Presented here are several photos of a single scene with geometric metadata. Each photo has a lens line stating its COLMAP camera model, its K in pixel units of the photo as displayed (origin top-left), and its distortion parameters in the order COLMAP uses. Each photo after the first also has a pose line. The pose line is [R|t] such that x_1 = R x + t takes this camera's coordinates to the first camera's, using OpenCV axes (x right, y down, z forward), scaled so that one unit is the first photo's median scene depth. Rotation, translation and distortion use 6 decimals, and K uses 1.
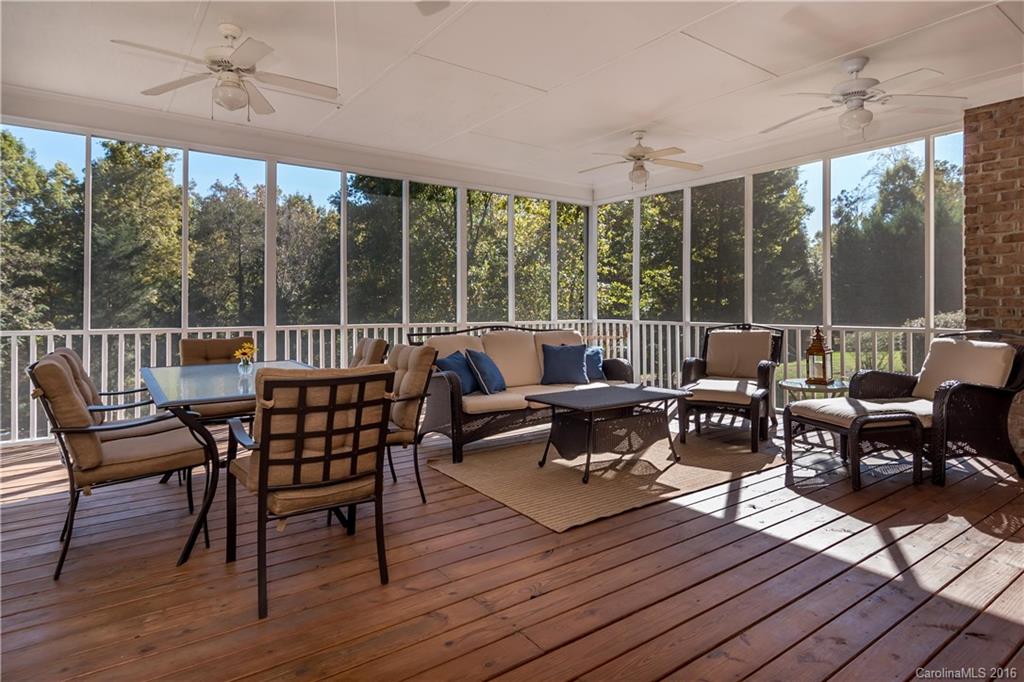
lens RADIAL K [[558.2, 0, 481.2], [0, 558.2, 315.6], [0, 0, 1]] dist [0.002601, 0.004194]
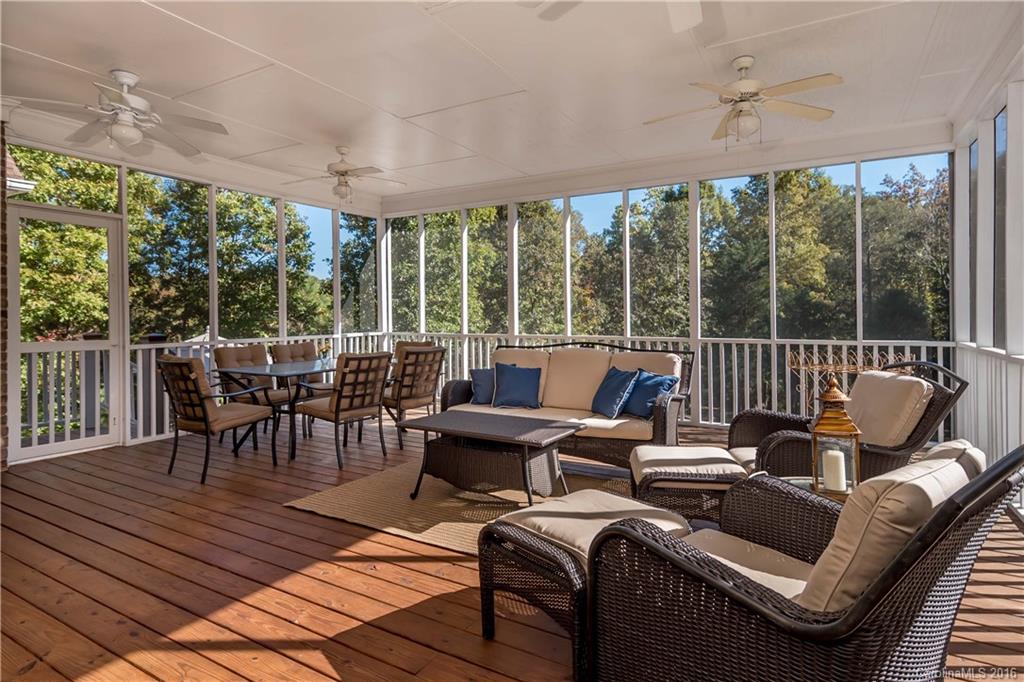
lens RADIAL K [[558.2, 0, 512.1], [0, 558.2, 333.9], [0, 0, 1]] dist [0.002601, 0.004194]
pose [[0.392712, 0.007524, -0.919631, 1.332022], [0.005166, 0.999933, 0.010387, -0.003956], [0.919647, -0.008830, 0.392647, 0.887361]]
